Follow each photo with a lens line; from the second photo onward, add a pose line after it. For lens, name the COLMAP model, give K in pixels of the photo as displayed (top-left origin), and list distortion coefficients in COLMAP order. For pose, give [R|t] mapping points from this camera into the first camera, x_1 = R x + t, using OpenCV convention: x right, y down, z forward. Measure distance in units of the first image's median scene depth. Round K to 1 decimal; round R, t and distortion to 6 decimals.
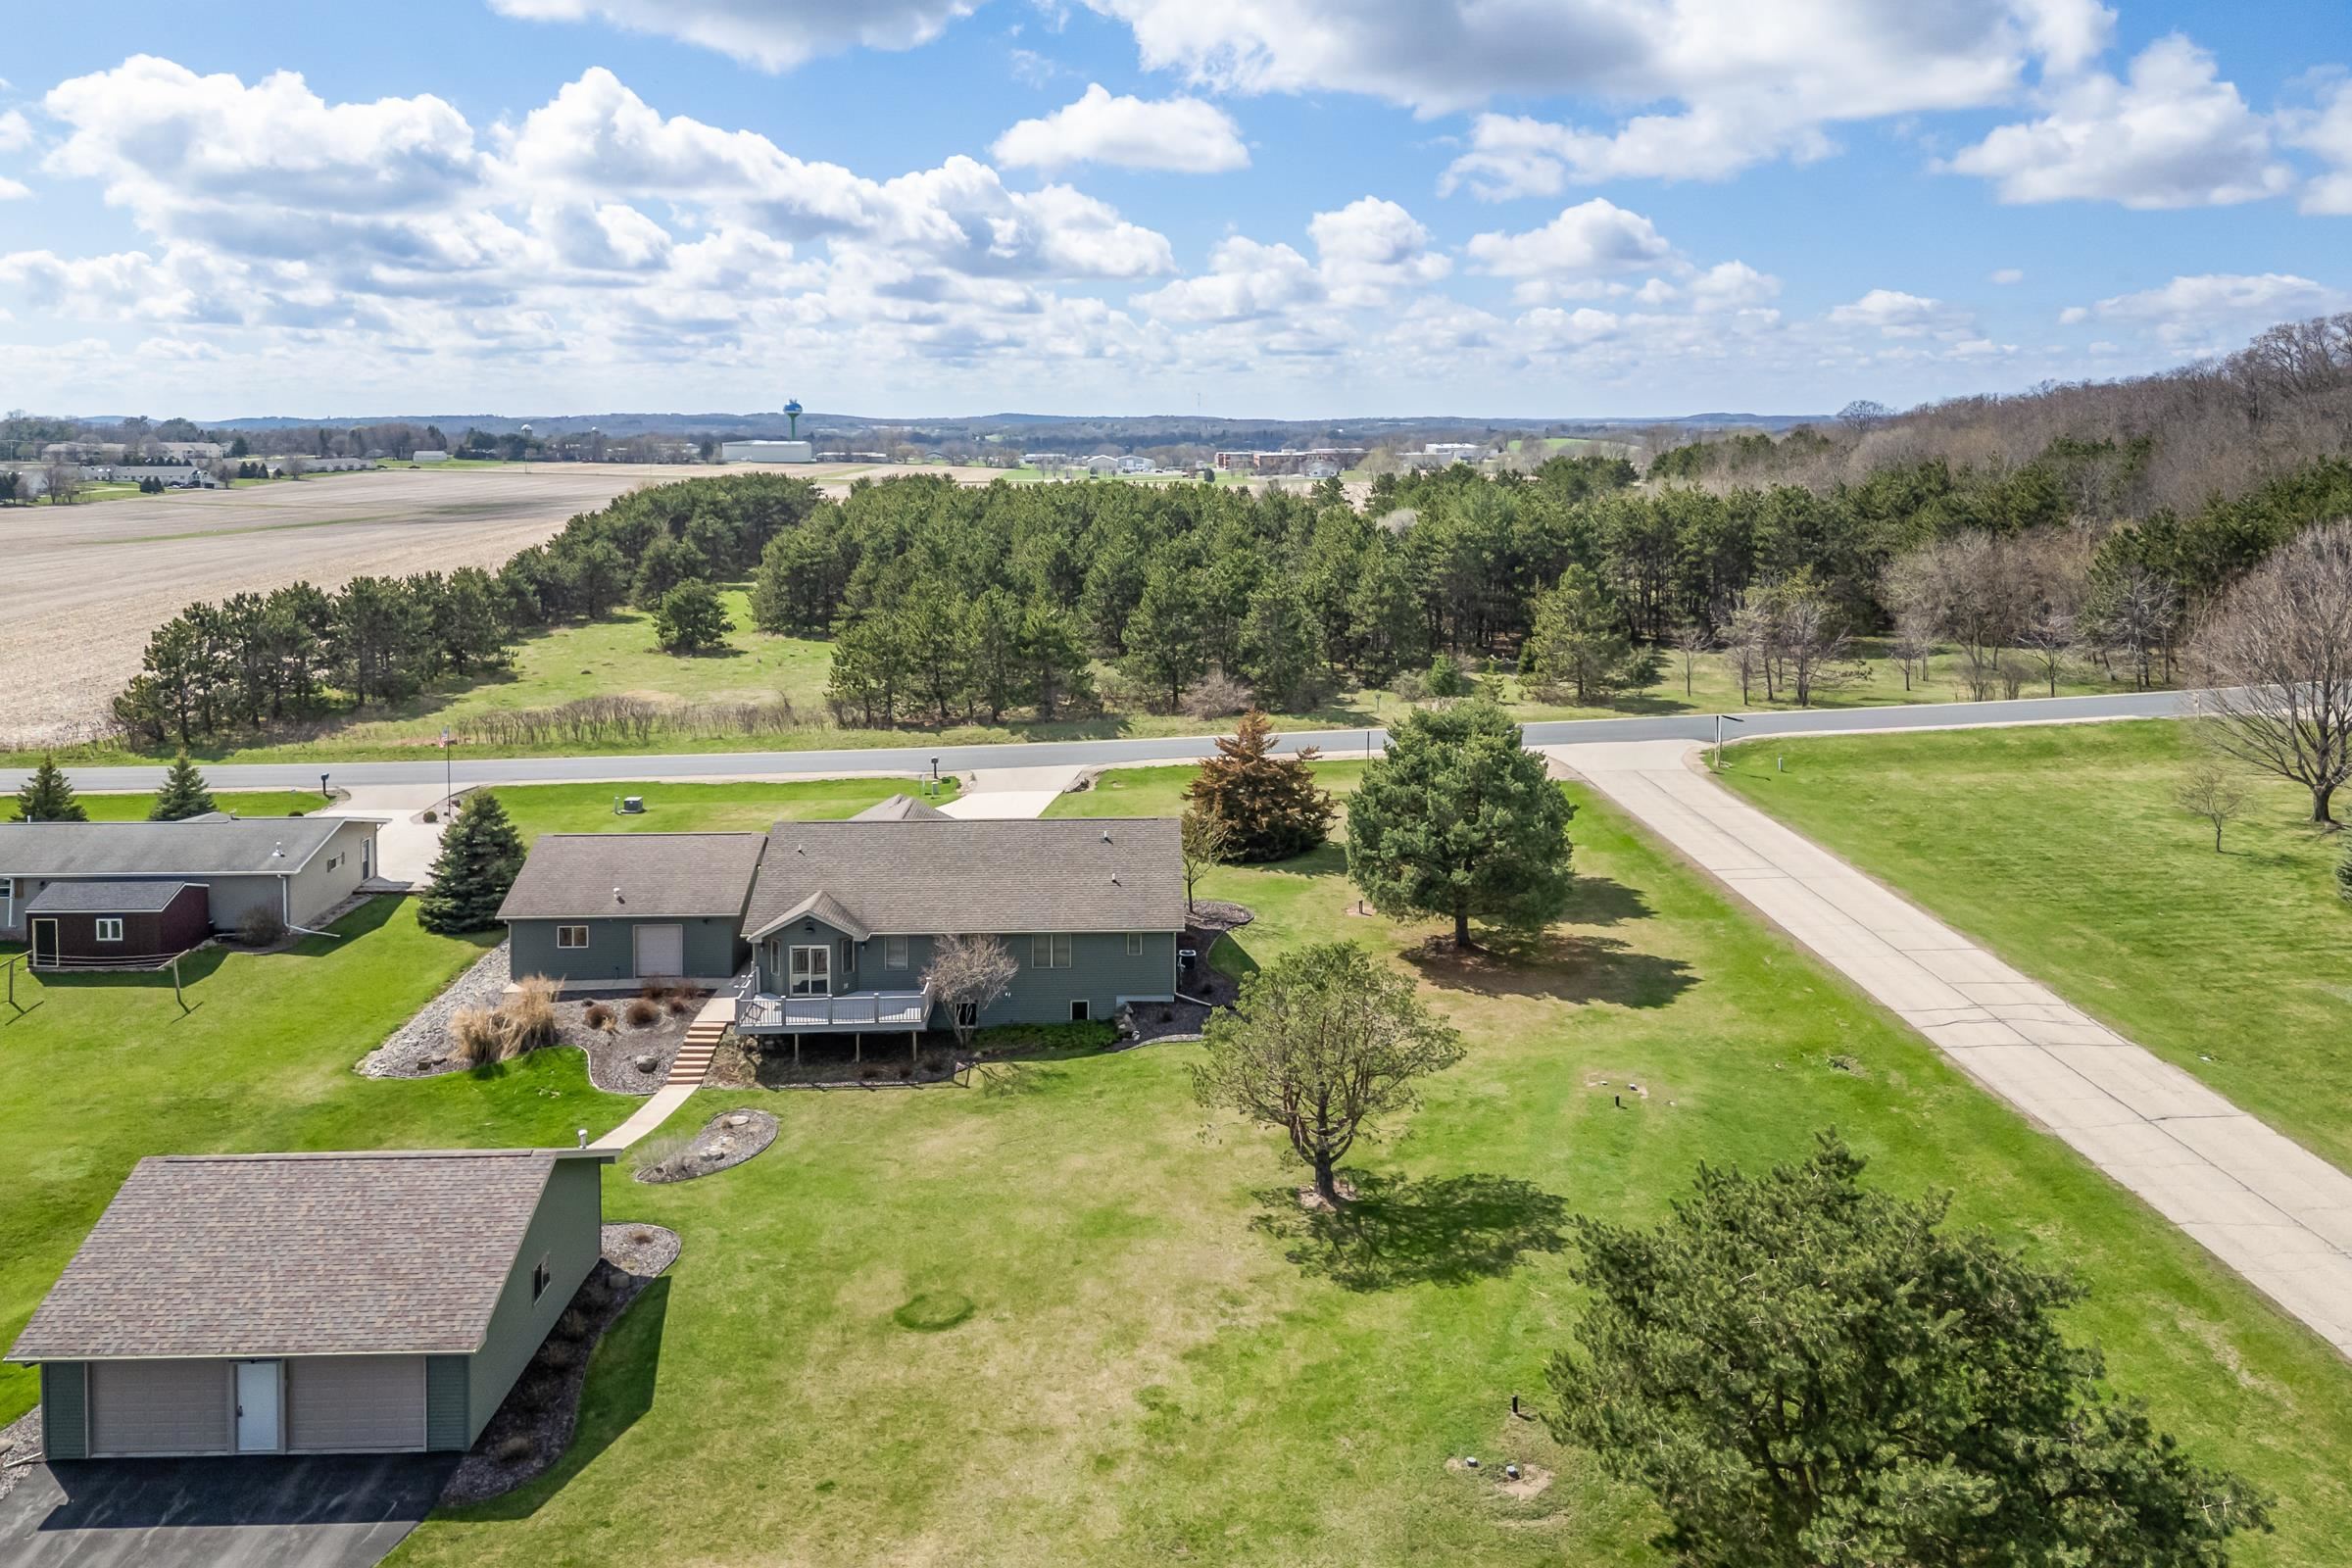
lens RADIAL K [[1733.3, 0, 1214.9], [0, 1733.3, 761.3], [0, 0, 1]] dist [0.063387, -0.059287]
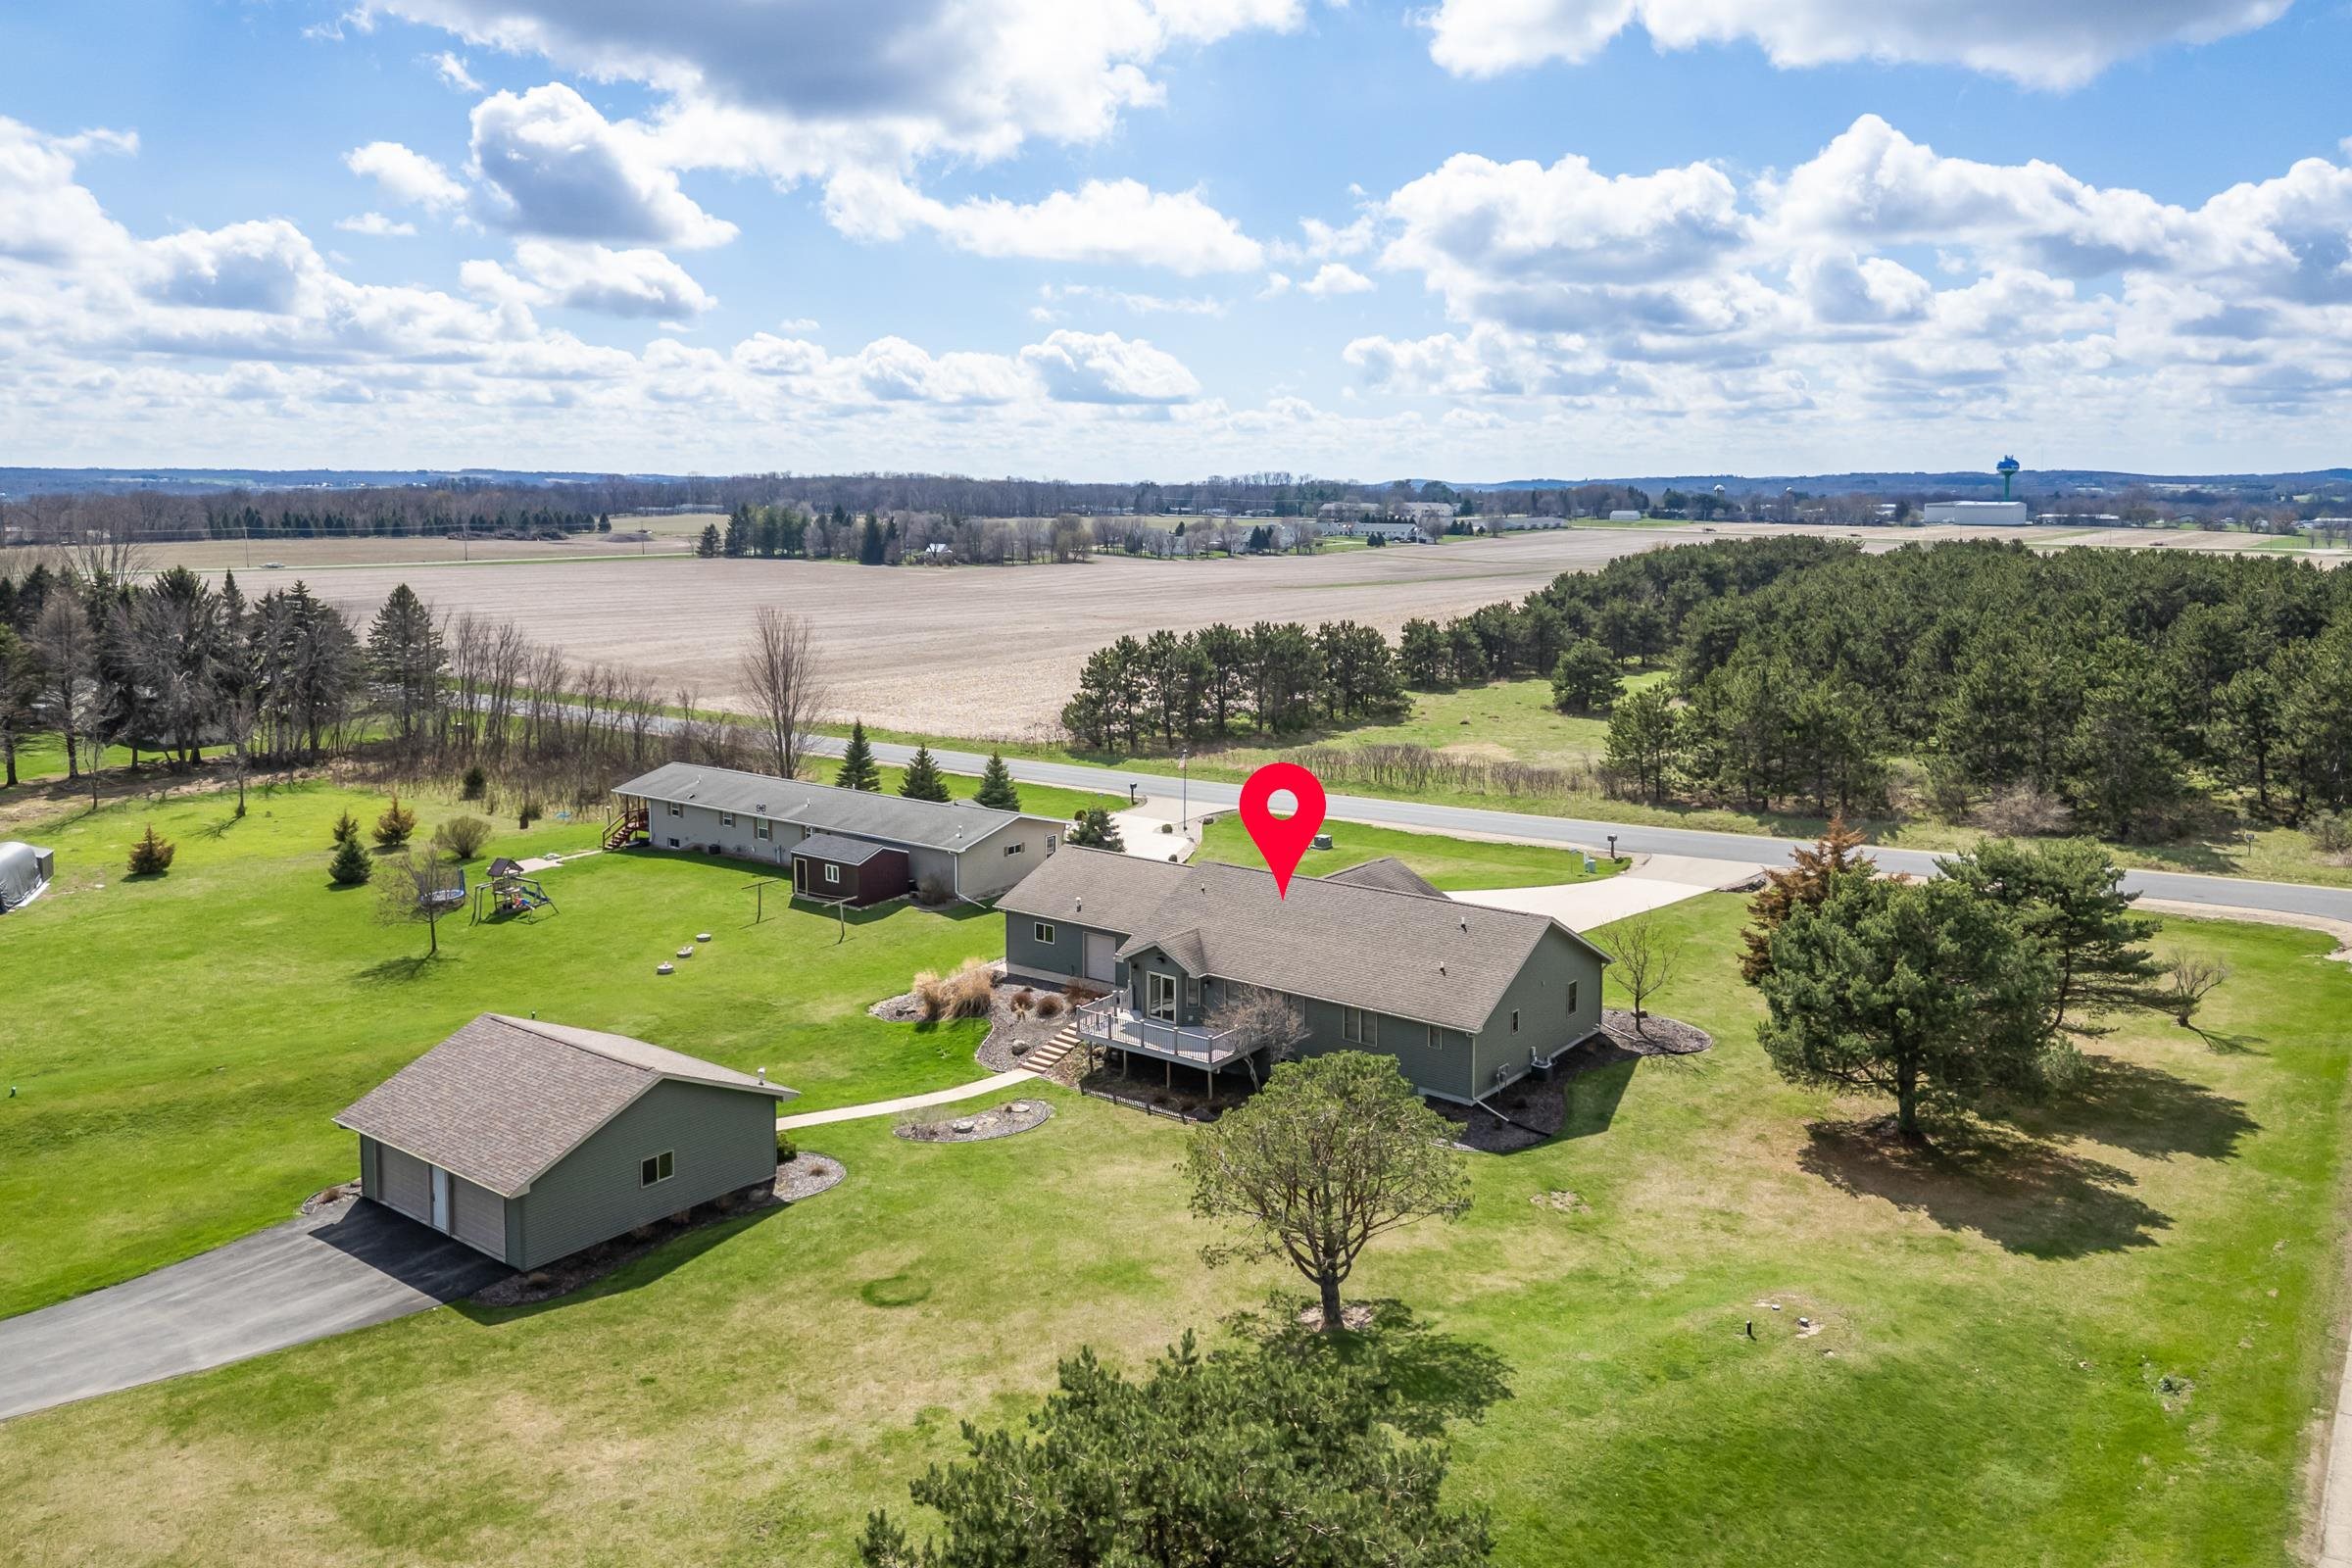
lens RADIAL K [[1733.3, 0, 1188.3], [0, 1733.3, 915.5], [0, 0, 1]] dist [0.063387, -0.059287]
pose [[0.773104, 0.157808, -0.614334, 0.138804], [-0.126315, 0.987460, 0.094696, -0.010927], [0.621575, 0.004390, 0.783343, 0.054847]]
